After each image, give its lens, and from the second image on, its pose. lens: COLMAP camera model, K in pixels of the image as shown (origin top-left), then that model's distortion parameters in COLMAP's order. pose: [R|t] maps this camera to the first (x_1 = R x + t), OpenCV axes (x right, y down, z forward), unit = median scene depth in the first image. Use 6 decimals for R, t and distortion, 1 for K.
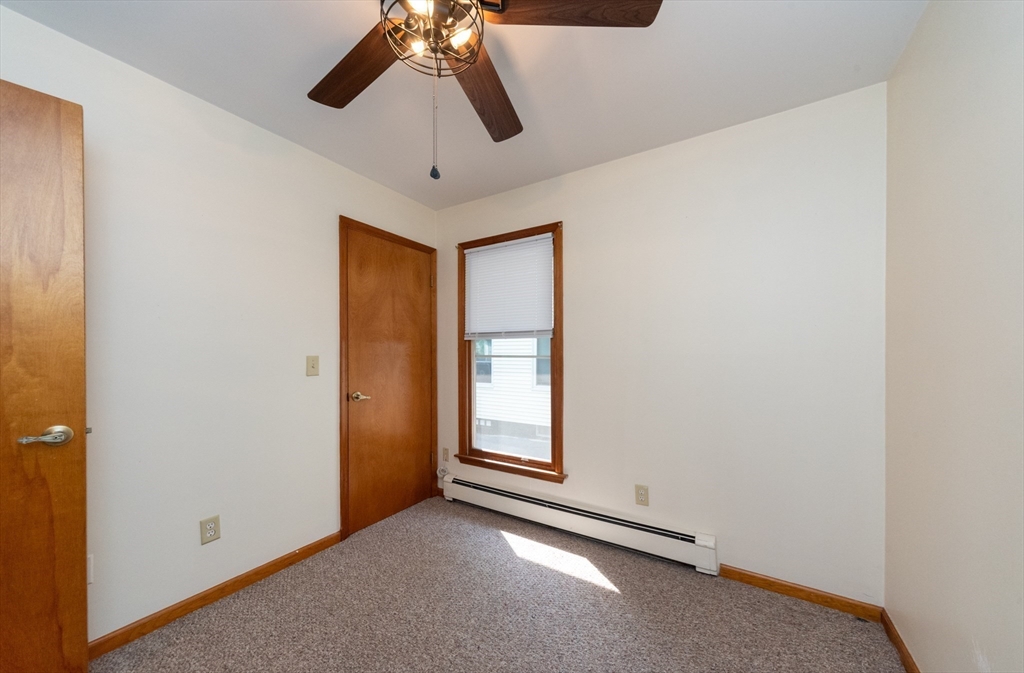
lens RADIAL K [[356.0, 0, 521.2], [0, 356.0, 352.8], [0, 0, 1]] dist [0.000587, 0.000397]
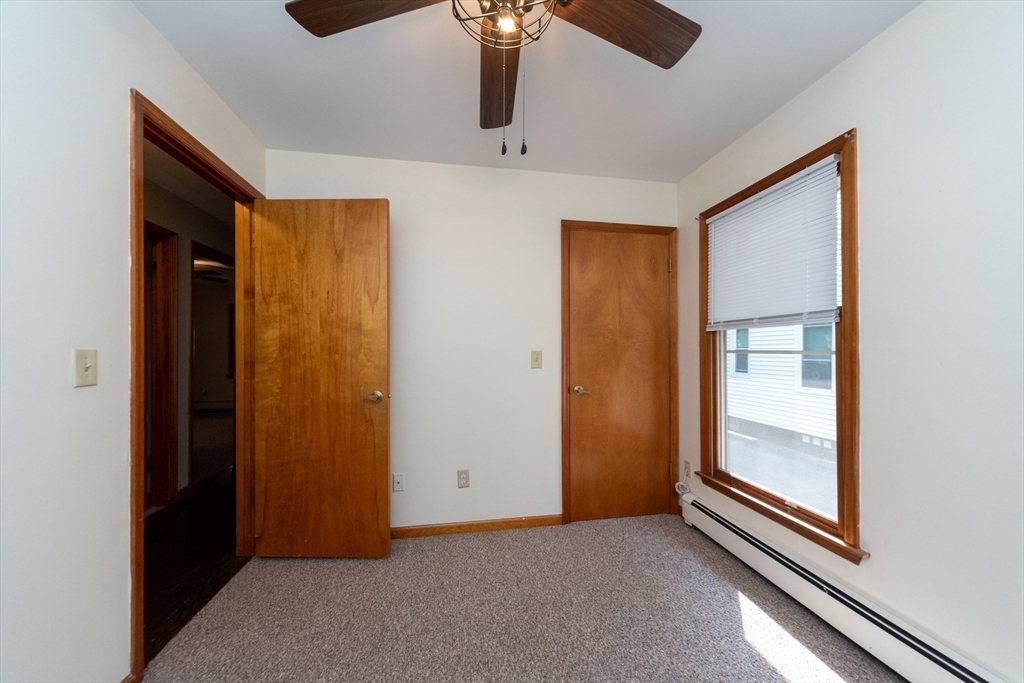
lens RADIAL K [[356.0, 0, 508.6], [0, 356.0, 346.3], [0, 0, 1]] dist [0.000587, 0.000397]
pose [[0.659507, -0.008256, -0.751653, 0.178659], [0.003095, 0.999961, -0.008268, 0.003447], [0.751692, 0.003127, 0.659507, 0.160235]]
